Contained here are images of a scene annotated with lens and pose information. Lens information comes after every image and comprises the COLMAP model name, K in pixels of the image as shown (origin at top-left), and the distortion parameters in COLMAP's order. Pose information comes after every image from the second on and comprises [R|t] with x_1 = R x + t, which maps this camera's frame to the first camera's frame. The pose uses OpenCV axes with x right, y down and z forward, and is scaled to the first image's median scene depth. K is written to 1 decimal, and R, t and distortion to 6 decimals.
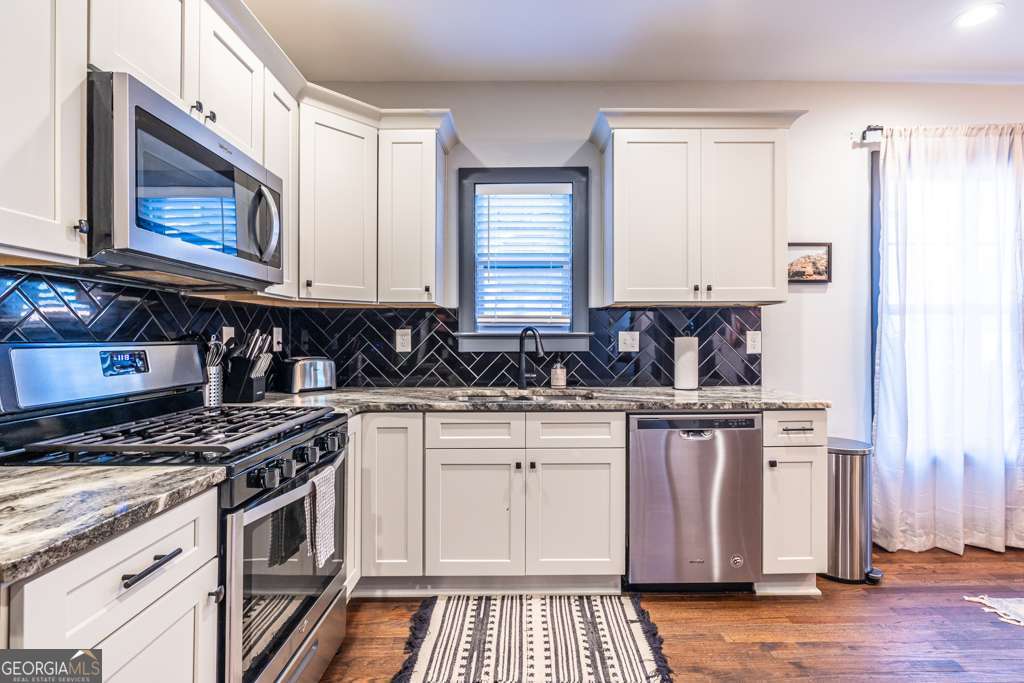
lens RADIAL K [[480.2, 0, 516.1], [0, 480.2, 338.4], [0, 0, 1]] dist [-0.002694, 0.000693]
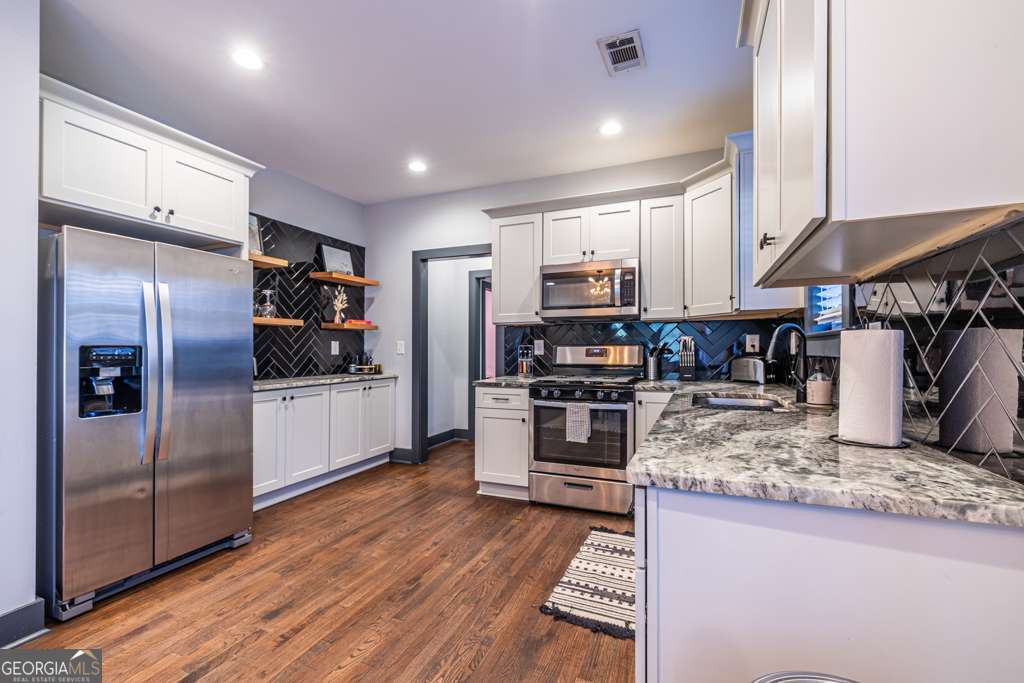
lens RADIAL K [[422.4, 0, 525.9], [0, 422.4, 344.9], [0, 0, 1]] dist [0.001580, 0.000126]
pose [[-0.379482, -0.006345, -0.925177, 0.854974], [0.002487, 0.999966, -0.007878, 0.014743], [0.925196, -0.005290, -0.379453, 0.860249]]
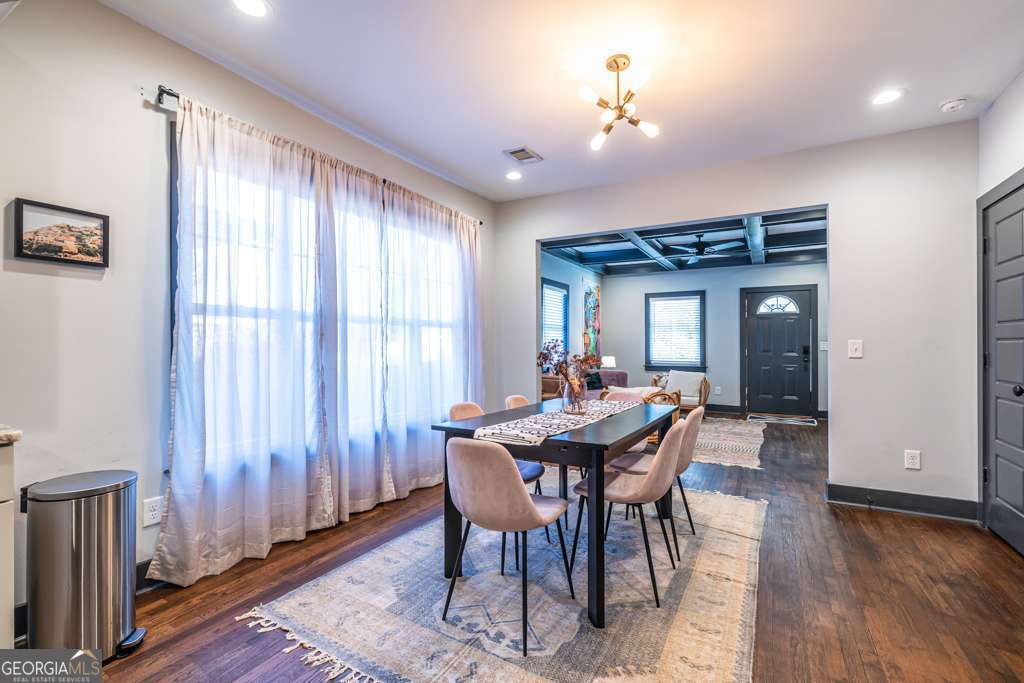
lens RADIAL K [[439.6, 0, 511.7], [0, 439.6, 346.5], [0, 0, 1]] dist [0.001332, 0.000119]
pose [[0.505774, 0.002550, 0.862662, 0.389335], [0.002803, 0.999985, -0.004599, 0.015872], [-0.862661, 0.004744, 0.505760, 0.087772]]
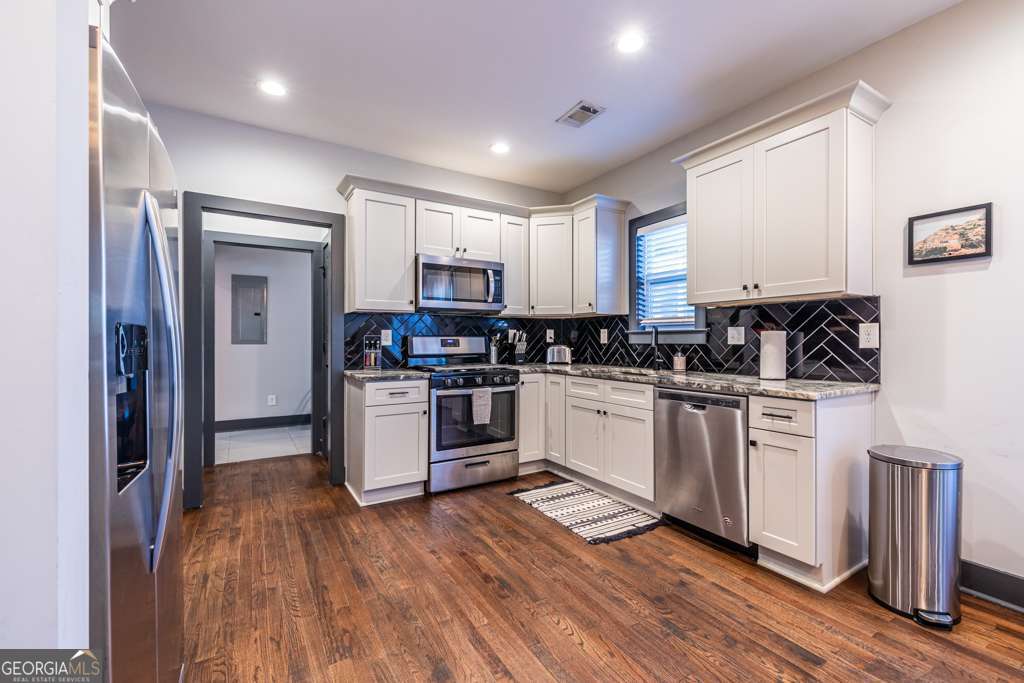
lens RADIAL K [[429.3, 0, 512.0], [0, 429.3, 341.5], [0, 0, 1]] dist [-0.001191, -0.000067]
pose [[0.506868, 0.004312, -0.862013, 0.887897], [-0.001890, 0.999991, 0.003891, 0.018173], [0.862021, -0.000343, 0.506872, 0.011591]]
